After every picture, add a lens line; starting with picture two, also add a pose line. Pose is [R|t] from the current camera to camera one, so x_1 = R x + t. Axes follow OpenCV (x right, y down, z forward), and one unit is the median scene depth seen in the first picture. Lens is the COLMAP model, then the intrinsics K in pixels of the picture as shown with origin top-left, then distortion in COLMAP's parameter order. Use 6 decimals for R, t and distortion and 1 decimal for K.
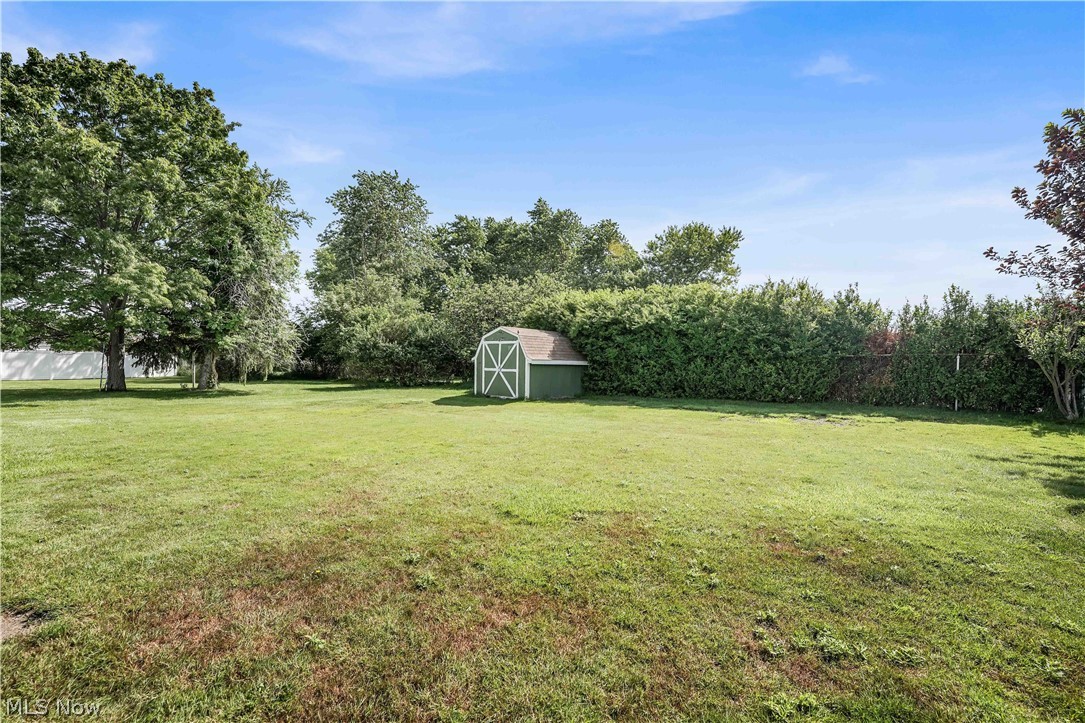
lens RADIAL K [[453.8, 0, 529.8], [0, 453.8, 365.1], [0, 0, 1]] dist [0.000033, -0.015094]
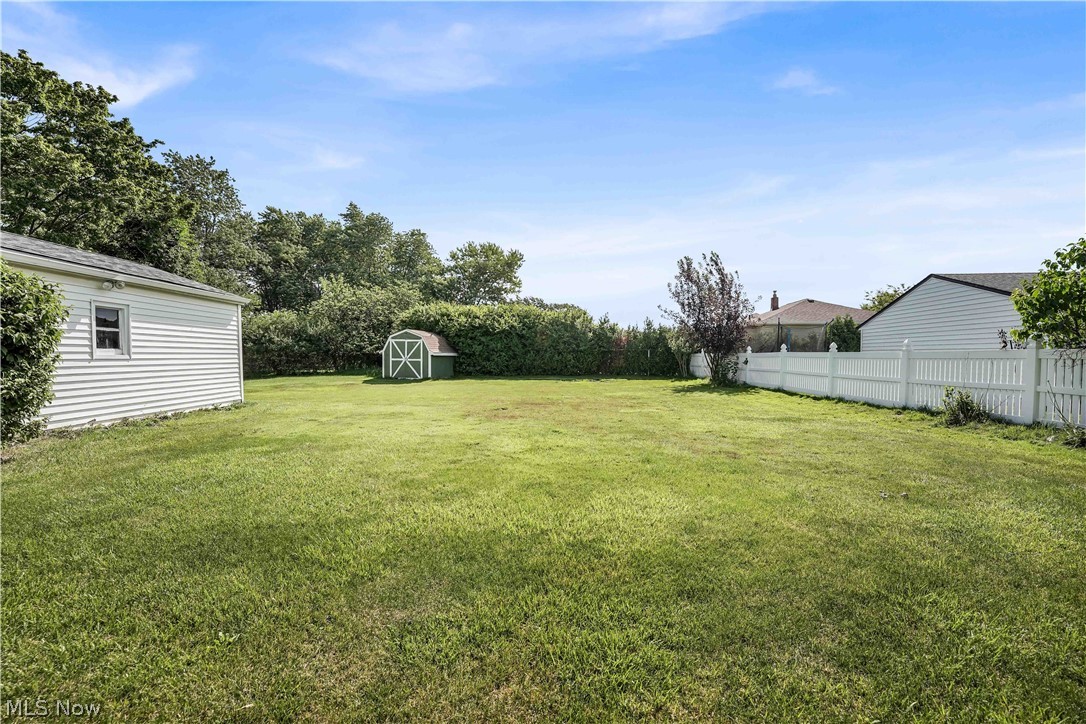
lens RADIAL K [[454.2, 0, 530.3], [0, 454.2, 365.6], [0, 0, 1]] dist [0.000033, -0.015094]
pose [[0.874472, -0.016827, 0.484783, -0.407852], [0.006750, 0.999723, 0.022525, -0.000100], [-0.485028, -0.016425, 0.874344, -0.429783]]
